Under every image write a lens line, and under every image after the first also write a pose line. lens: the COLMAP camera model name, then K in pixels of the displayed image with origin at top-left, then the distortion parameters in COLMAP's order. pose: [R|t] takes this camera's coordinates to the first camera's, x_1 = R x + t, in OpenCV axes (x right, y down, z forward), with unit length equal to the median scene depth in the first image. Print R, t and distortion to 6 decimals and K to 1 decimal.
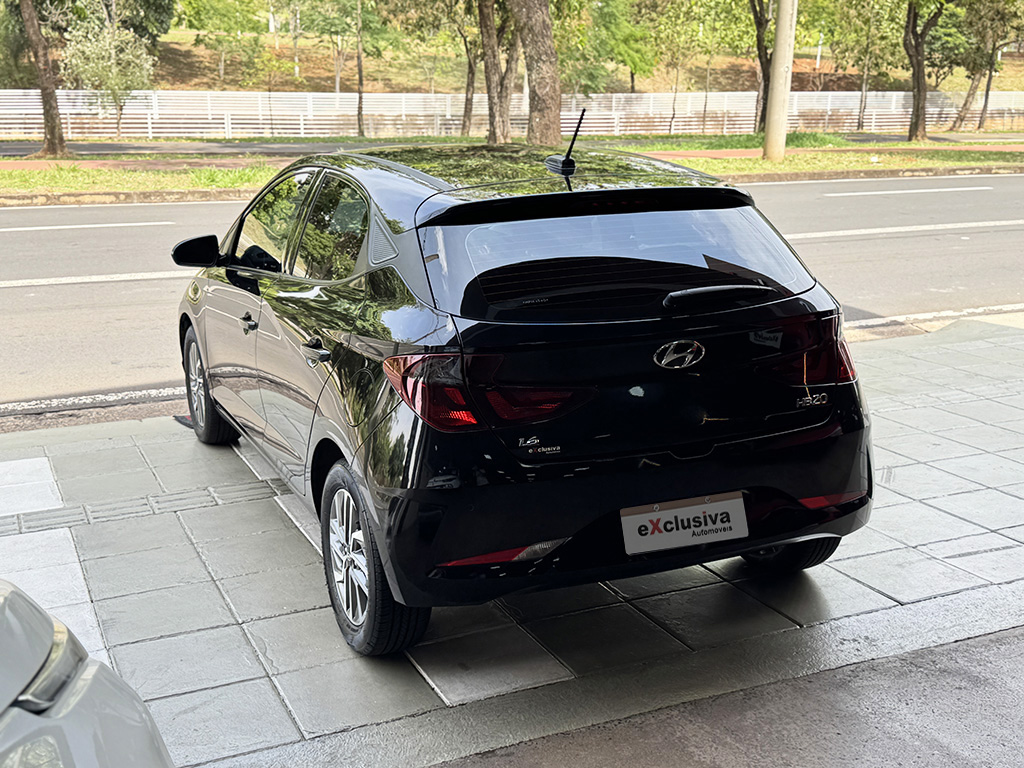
lens RADIAL K [[1136.5, 0, 512.0], [0, 1136.5, 384.0], [0, 0, 1]] dist [0.204737, -0.479621]
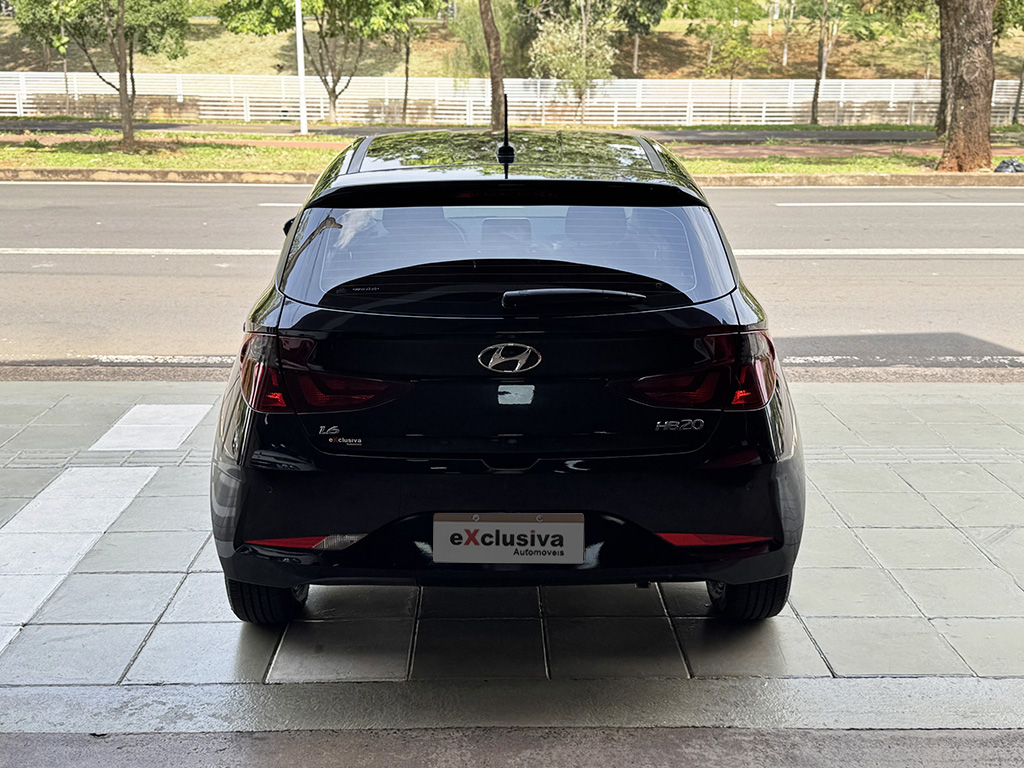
lens RADIAL K [[1136.5, 0, 512.0], [0, 1136.5, 384.0], [0, 0, 1]] dist [0.204737, -0.479621]
pose [[0.911394, 0.109657, -0.396656, 0.085368], [-0.105738, 0.993885, 0.031809, -0.005830], [0.397719, 0.012951, 0.917416, 0.023677]]
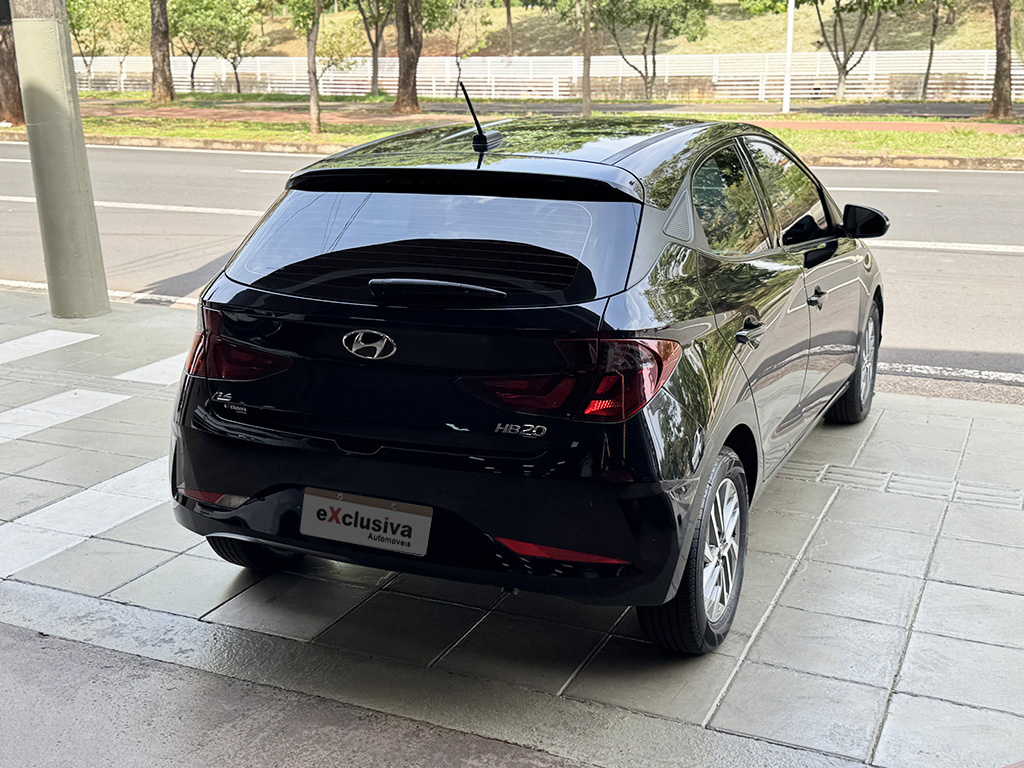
lens RADIAL K [[1136.5, 0, 512.0], [0, 1136.5, 384.0], [0, 0, 1]] dist [0.204737, -0.479621]
pose [[0.646649, 0.199184, -0.736322, 0.151228], [-0.175216, 0.978280, 0.110760, -0.019569], [0.742391, 0.057392, 0.667504, 0.075272]]
